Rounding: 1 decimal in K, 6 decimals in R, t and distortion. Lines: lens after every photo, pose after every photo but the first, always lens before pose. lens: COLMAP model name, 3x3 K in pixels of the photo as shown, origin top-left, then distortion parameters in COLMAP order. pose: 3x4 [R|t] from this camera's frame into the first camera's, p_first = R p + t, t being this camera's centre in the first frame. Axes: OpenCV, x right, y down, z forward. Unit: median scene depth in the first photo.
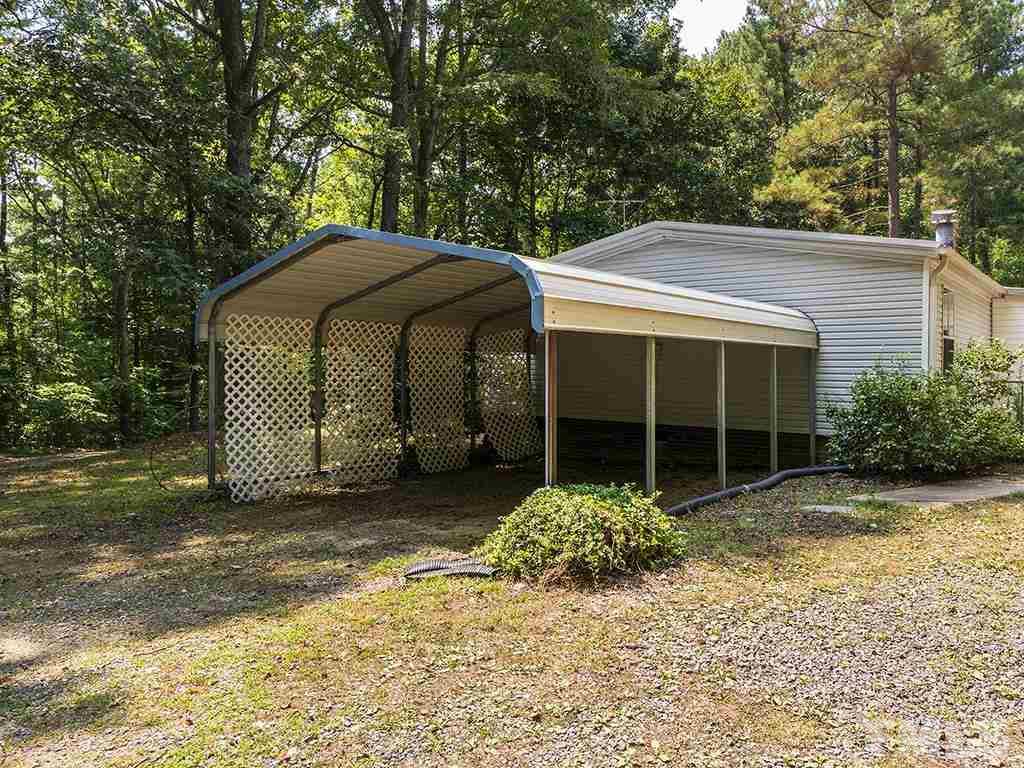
lens RADIAL K [[654.7, 0, 511.4], [0, 654.7, 379.6], [0, 0, 1]] dist [0.000048, 0.005972]
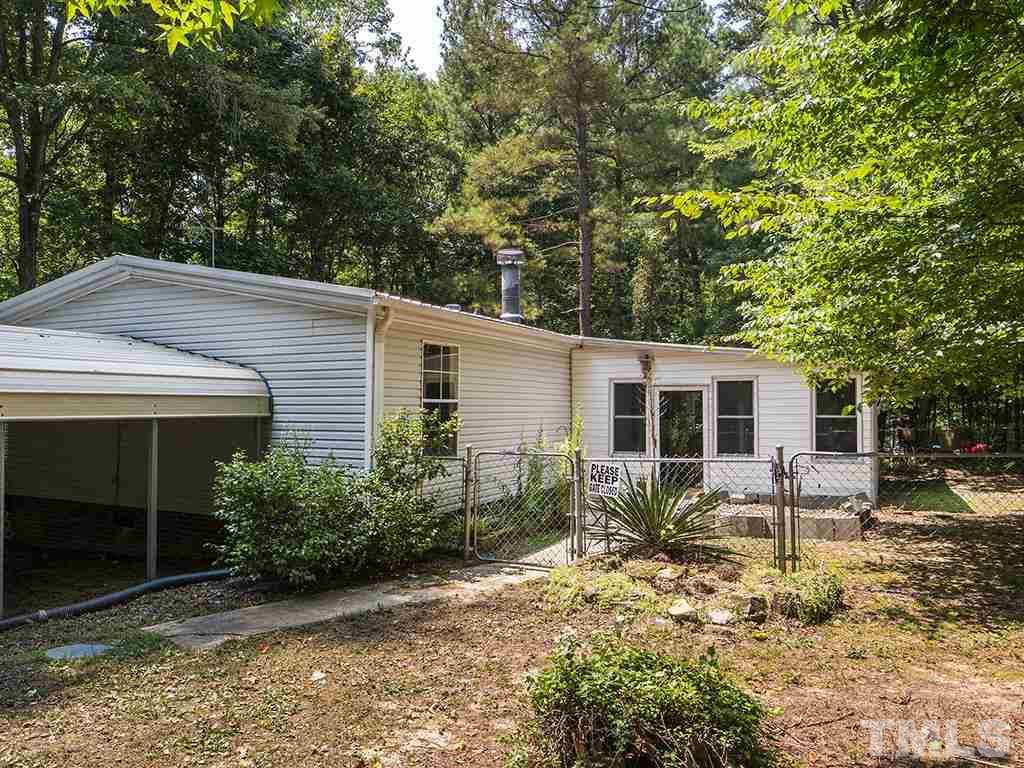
lens RADIAL K [[679.2, 0, 512.8], [0, 679.2, 386.3], [0, 0, 1]] dist [-0.002477, -0.000129]
pose [[0.989145, -0.005010, 0.146859, 0.350755], [0.009690, 0.999467, -0.031171, -0.030324], [-0.146624, 0.032256, 0.988666, 0.064560]]
